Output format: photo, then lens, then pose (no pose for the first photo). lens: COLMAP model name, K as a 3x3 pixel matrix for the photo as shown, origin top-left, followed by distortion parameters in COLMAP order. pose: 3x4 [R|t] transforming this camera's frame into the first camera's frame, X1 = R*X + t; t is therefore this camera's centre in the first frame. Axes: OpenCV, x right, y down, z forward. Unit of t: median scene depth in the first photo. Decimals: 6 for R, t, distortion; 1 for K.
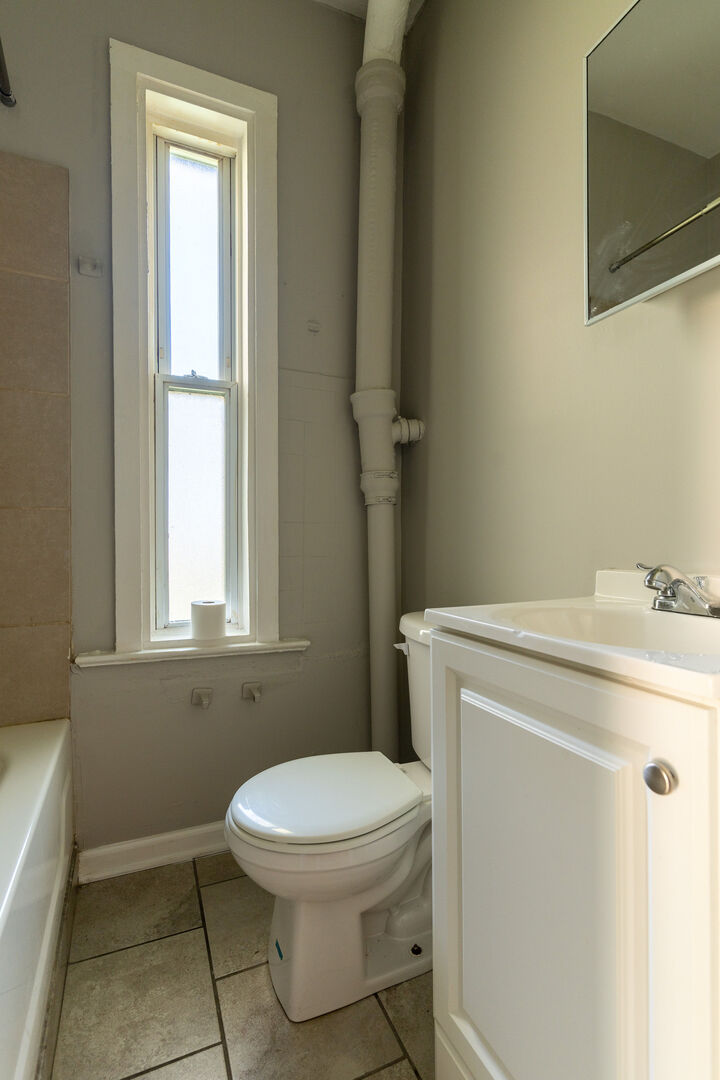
lens RADIAL K [[511.8, 0, 362.7], [0, 511.8, 540.6], [0, 0, 1]] dist [0.006312, -0.000963]
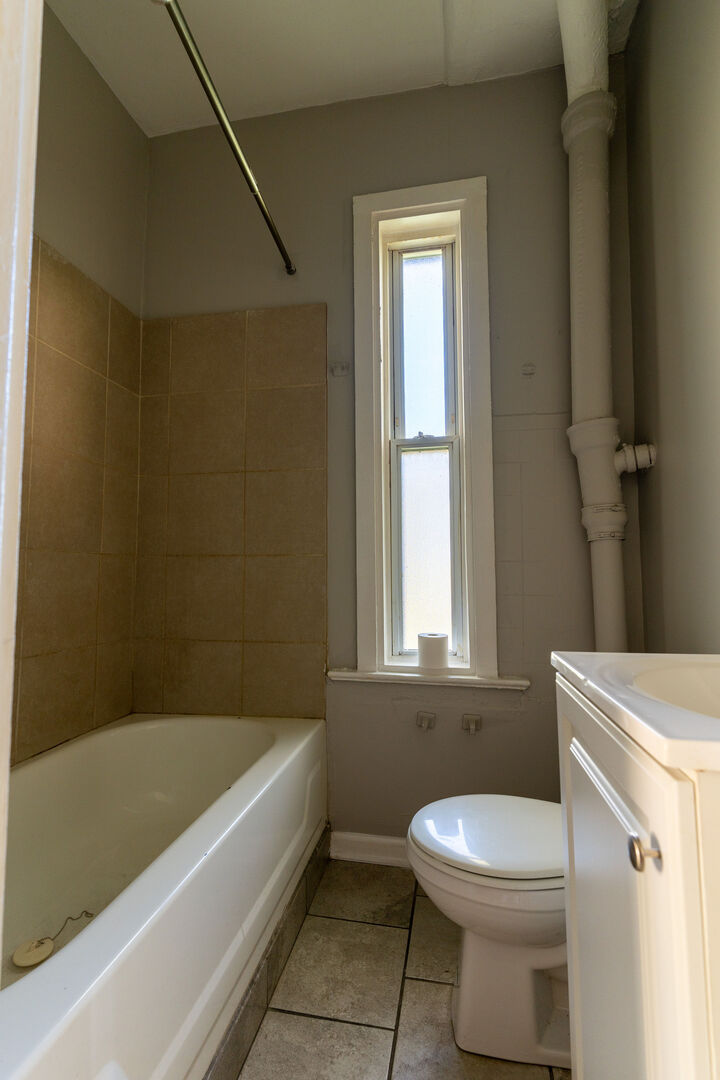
lens RADIAL K [[511.8, 0, 362.7], [0, 511.8, 540.6], [0, 0, 1]] dist [0.006312, -0.000963]
pose [[0.823015, -0.040948, -0.566542, 0.215007], [0.001191, 0.997520, -0.070367, -0.005613], [0.568019, 0.057238, 0.821023, -0.011885]]
